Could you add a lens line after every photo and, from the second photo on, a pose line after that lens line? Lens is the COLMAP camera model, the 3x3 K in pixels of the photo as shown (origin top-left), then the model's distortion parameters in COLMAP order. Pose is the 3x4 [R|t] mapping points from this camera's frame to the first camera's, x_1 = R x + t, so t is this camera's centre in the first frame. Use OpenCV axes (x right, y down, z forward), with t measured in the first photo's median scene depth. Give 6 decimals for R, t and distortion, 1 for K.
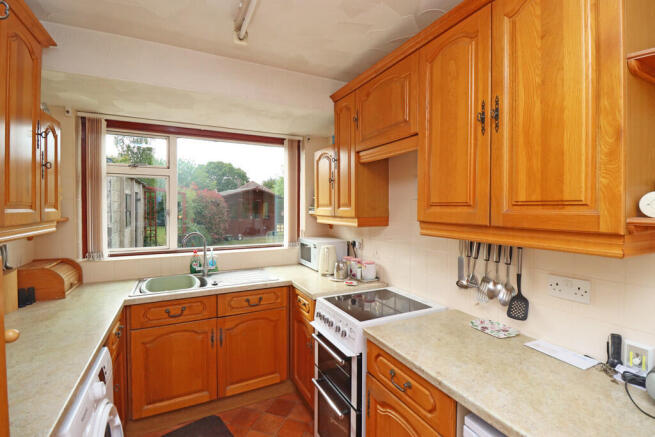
lens RADIAL K [[305.4, 0, 328.5], [0, 305.4, 213.8], [0, 0, 1]] dist [-0.002681, -0.003524]
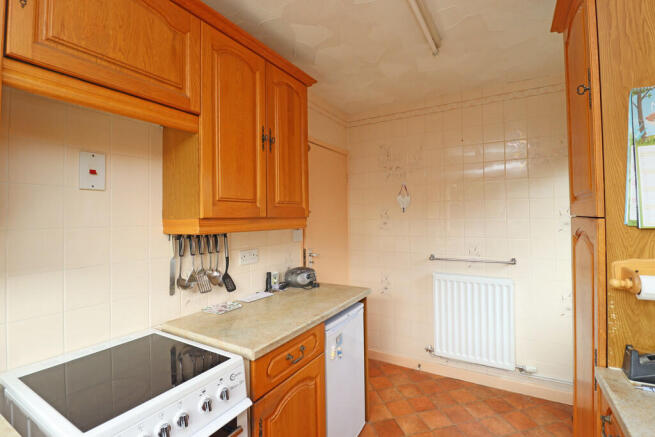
lens RADIAL K [[305.4, 0, 328.3], [0, 305.4, 214.8], [0, 0, 1]] dist [-0.002681, -0.003524]
pose [[-0.537579, 0.015646, 0.843068, -0.783354], [0.039710, 0.999188, 0.006777, 0.029544], [-0.842278, 0.037121, -0.537764, 1.481671]]
